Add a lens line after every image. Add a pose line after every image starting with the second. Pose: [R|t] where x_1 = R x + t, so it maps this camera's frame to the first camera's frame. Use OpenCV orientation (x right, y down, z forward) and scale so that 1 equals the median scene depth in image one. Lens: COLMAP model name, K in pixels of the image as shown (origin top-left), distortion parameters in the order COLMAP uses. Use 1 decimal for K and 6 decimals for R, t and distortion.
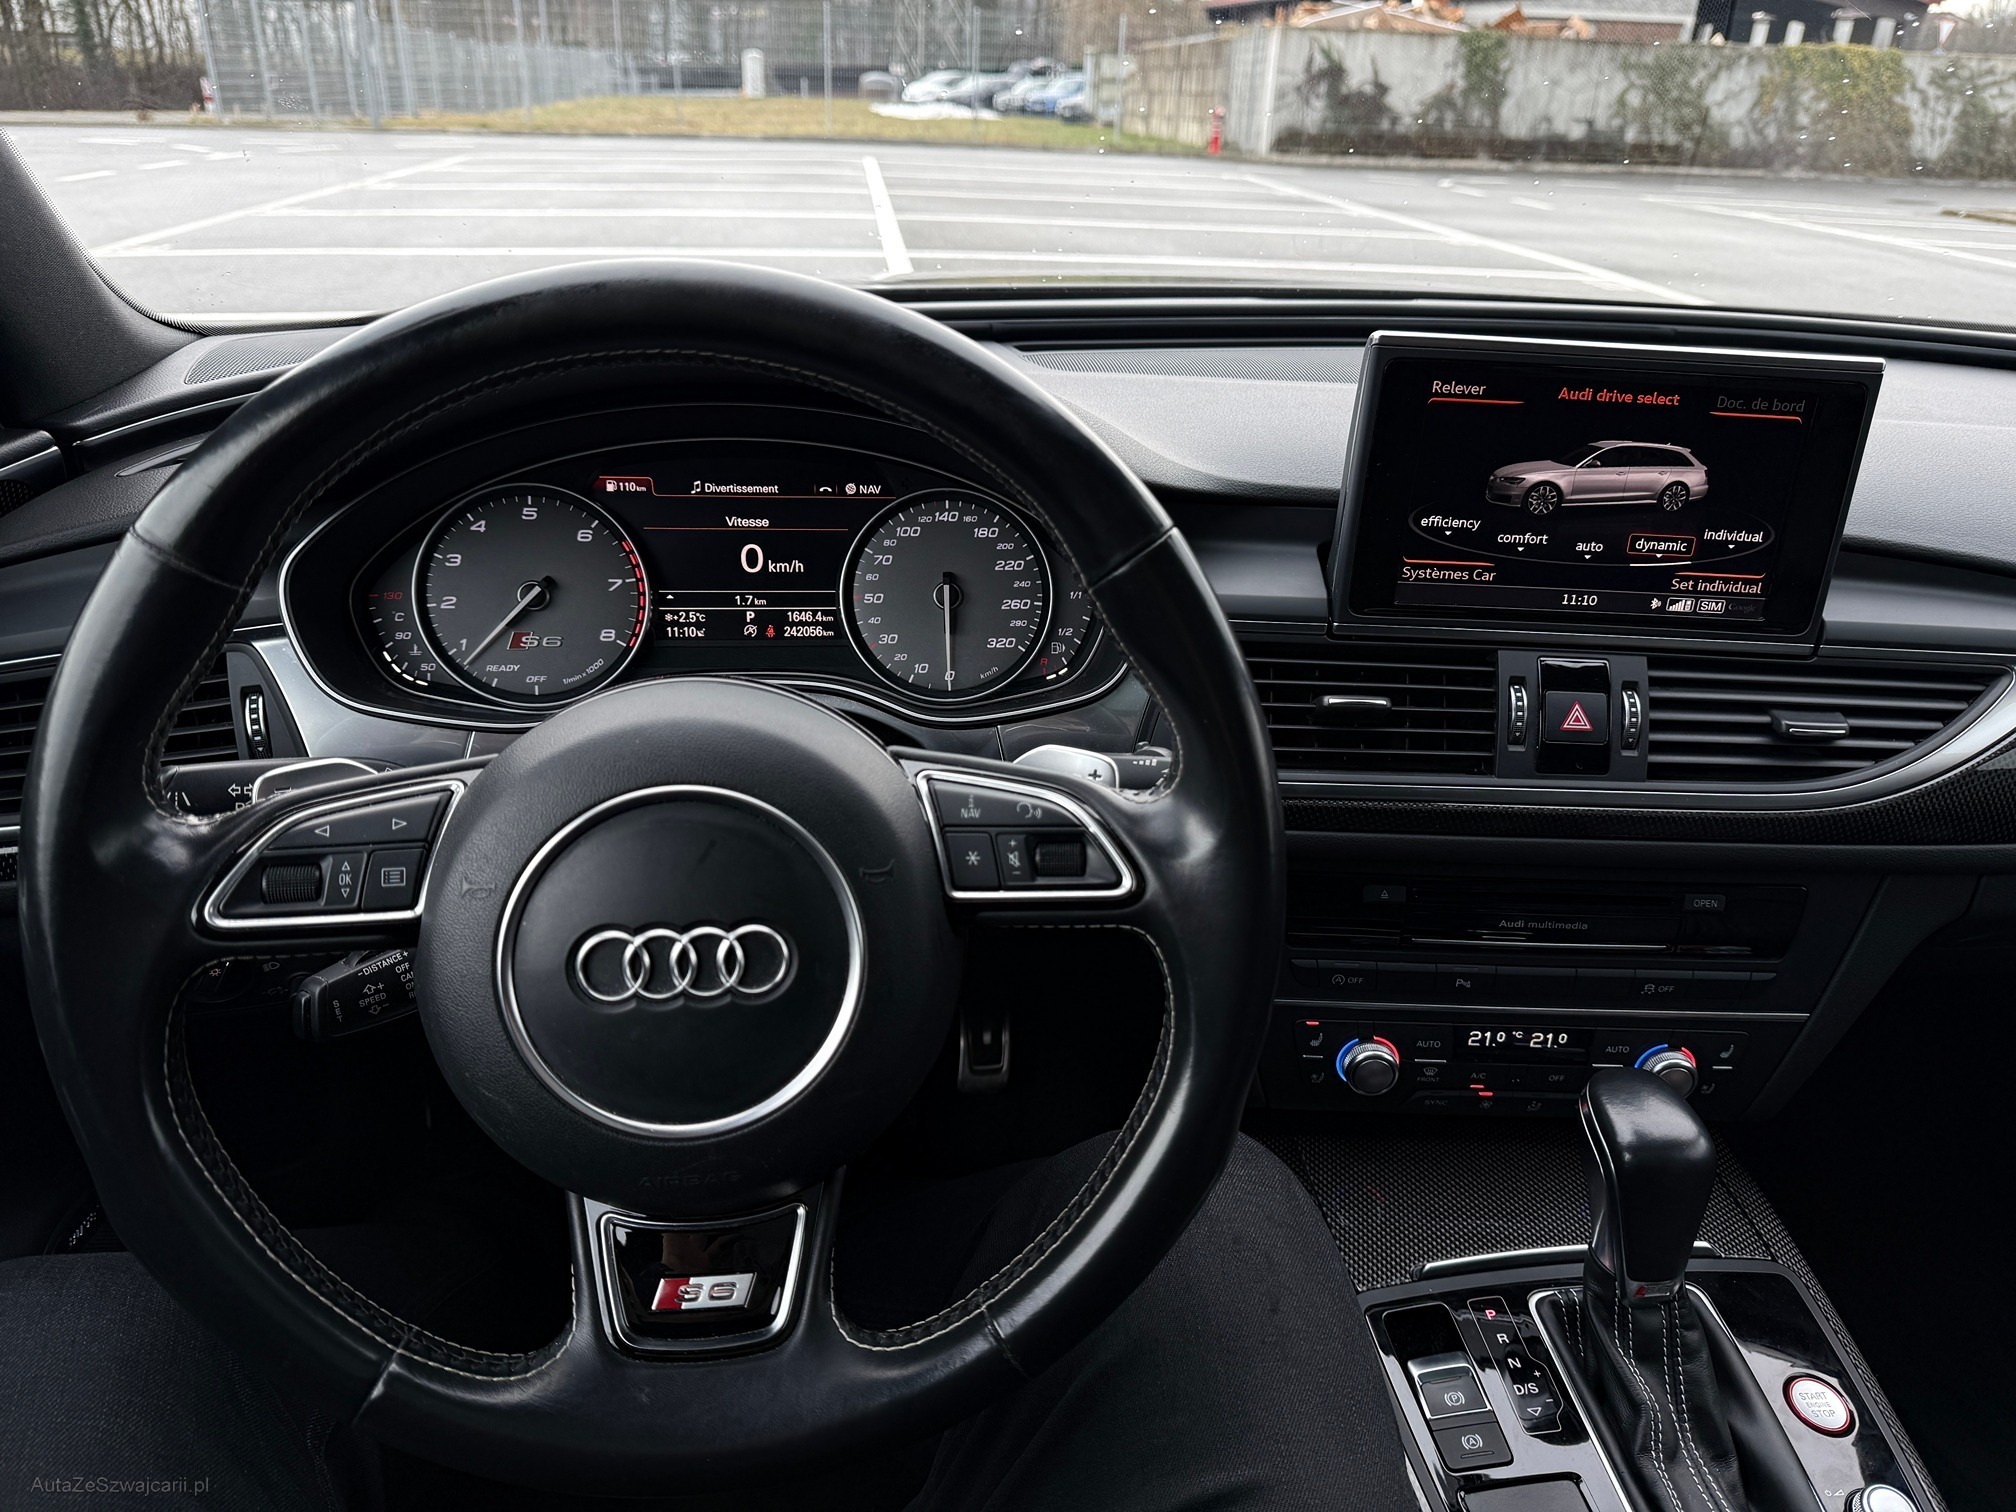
lens RADIAL K [[1422.8, 0, 1011.1], [0, 1422.8, 762.0], [0, 0, 1]] dist [0.007144, -0.023179]
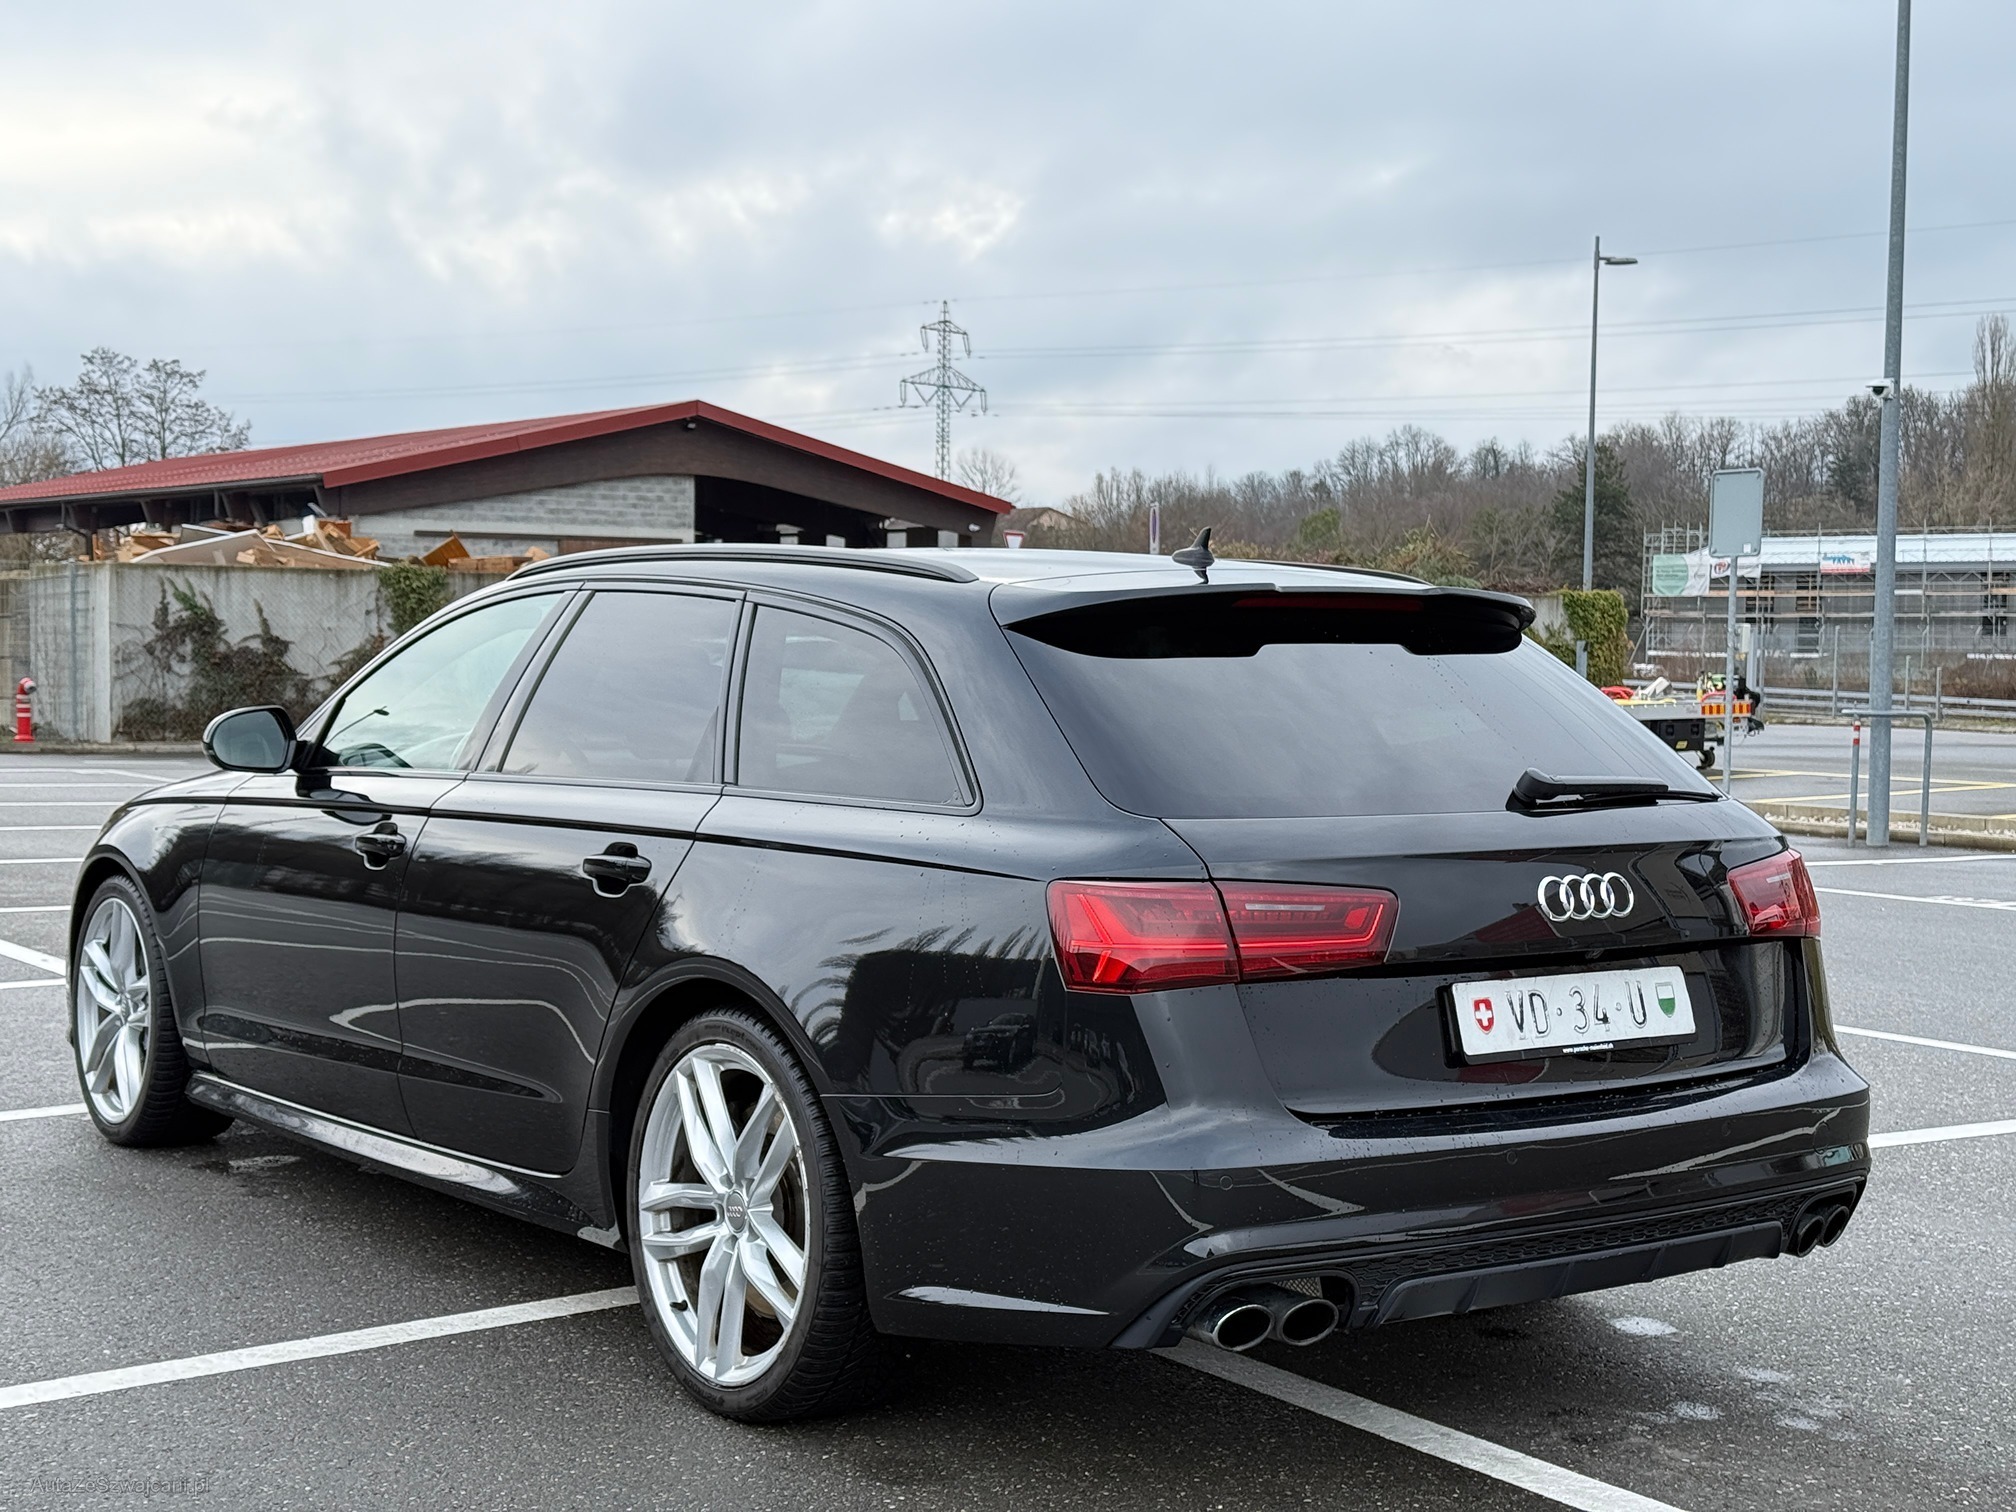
lens RADIAL K [[2887.6, 0, 1009.3], [0, 2887.6, 763.9], [0, 0, 1]] dist [0.126999, 0.000000]
pose [[0.874094, -0.044135, 0.483748, -1.480620], [0.228631, 0.916040, -0.329542, 1.578748], [-0.428589, 0.398651, 0.810795, -3.443199]]
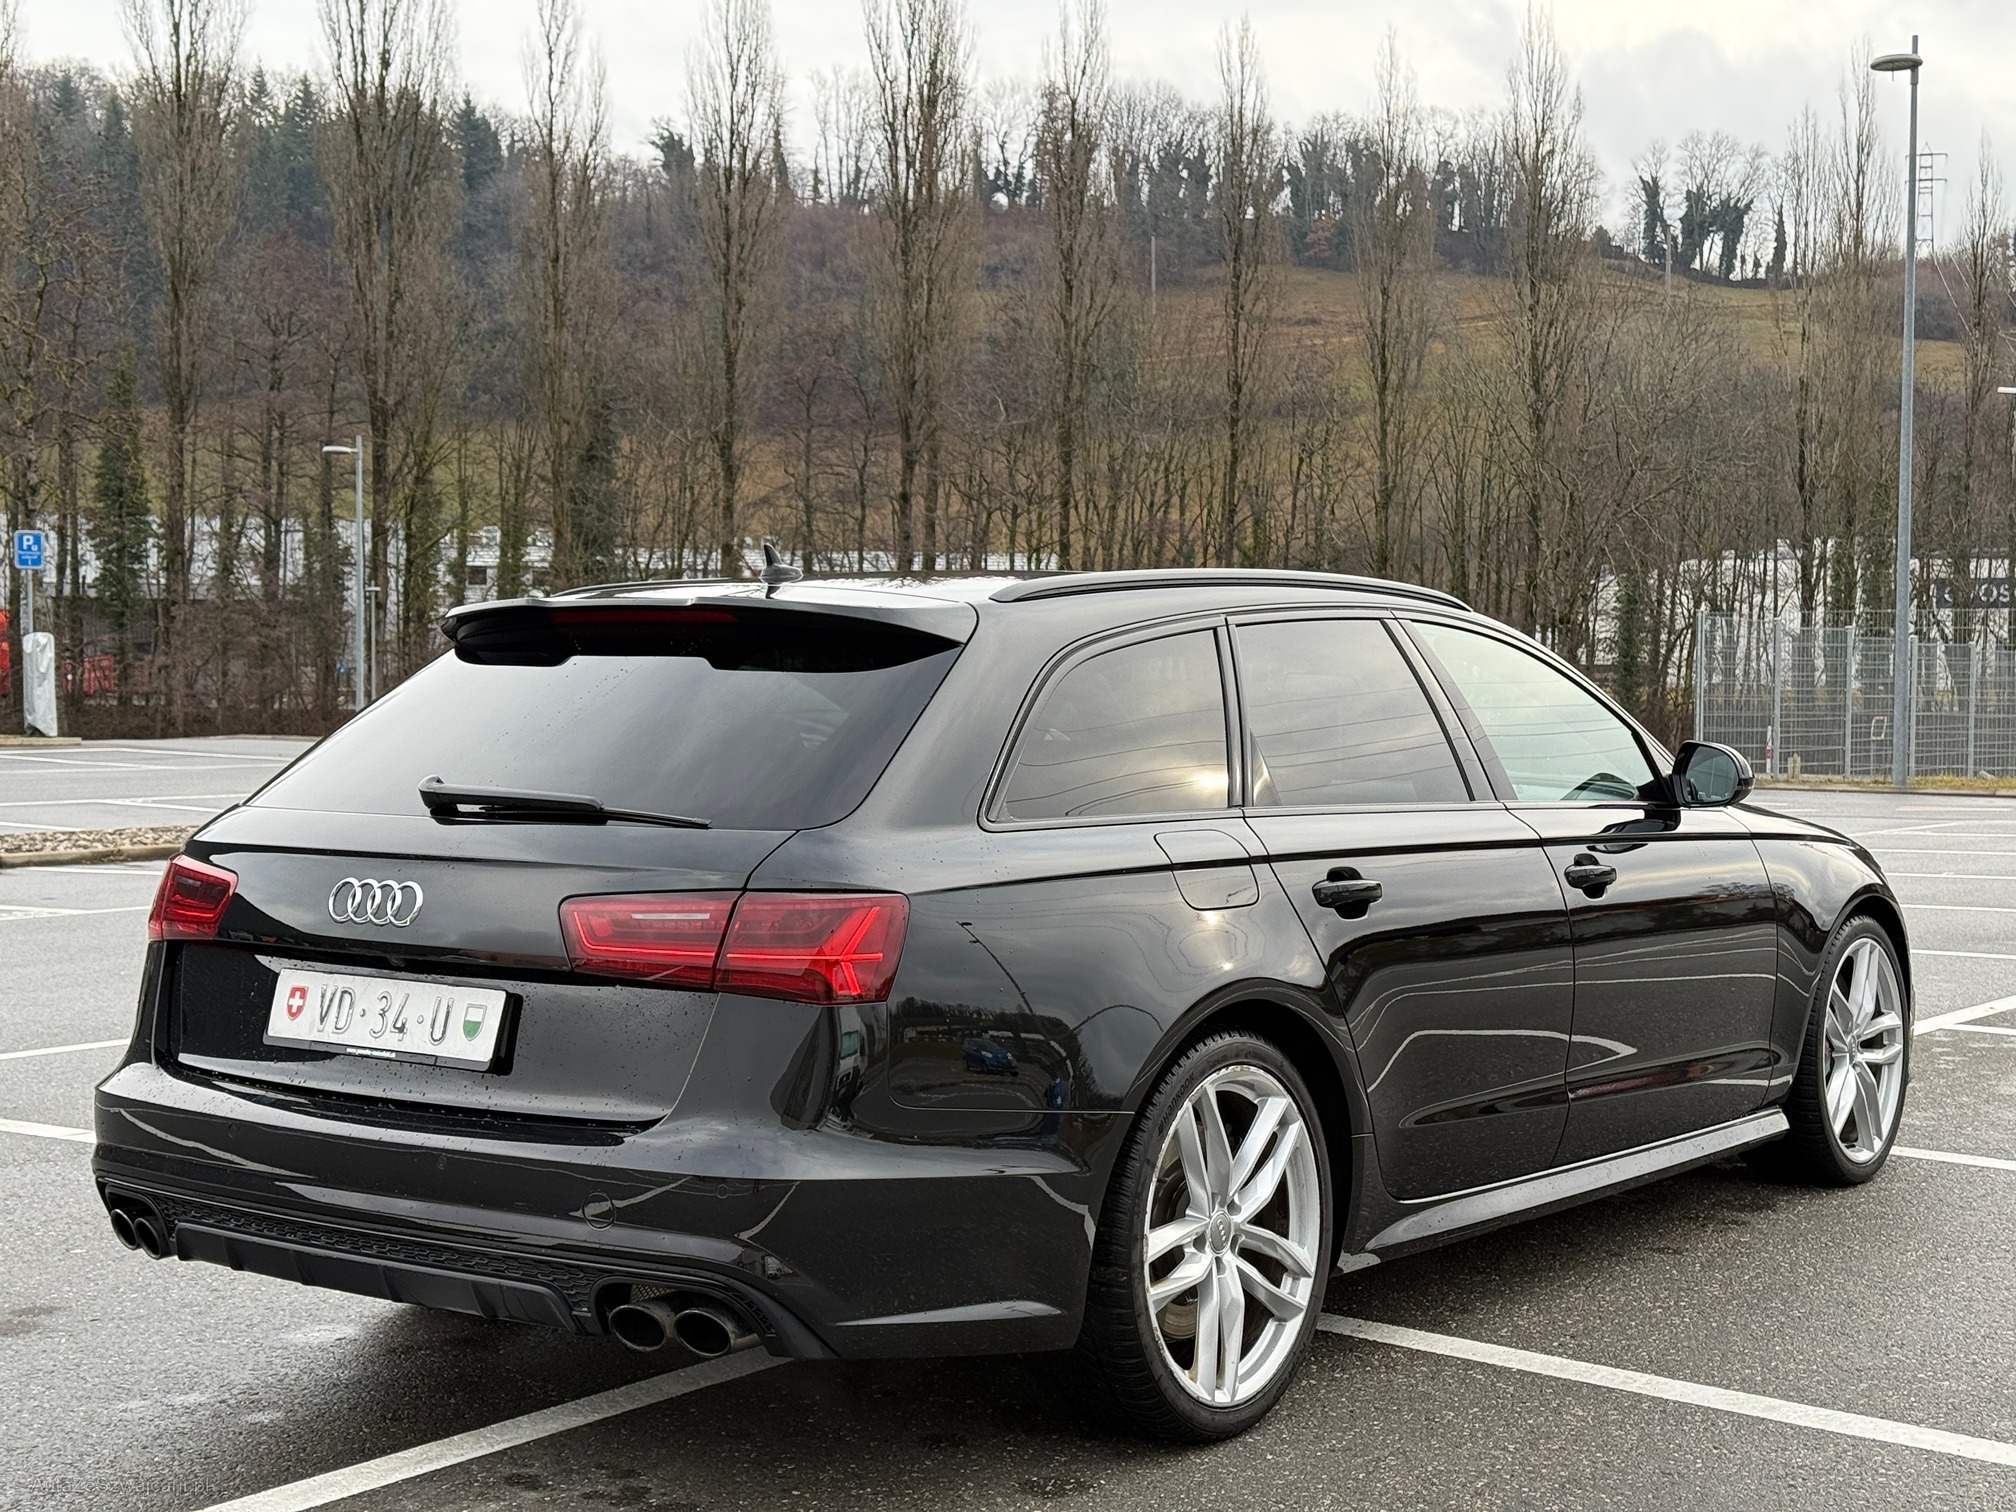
lens RADIAL K [[2887.6, 0, 1013.3], [0, 2887.6, 750.3], [0, 0, 1]] dist [0.126999, 0.000000]
pose [[0.727399, -0.007049, -0.686179, 3.310627], [-0.287340, 0.904933, -0.313898, 1.460123], [0.623158, 0.425496, 0.656222, -2.810367]]
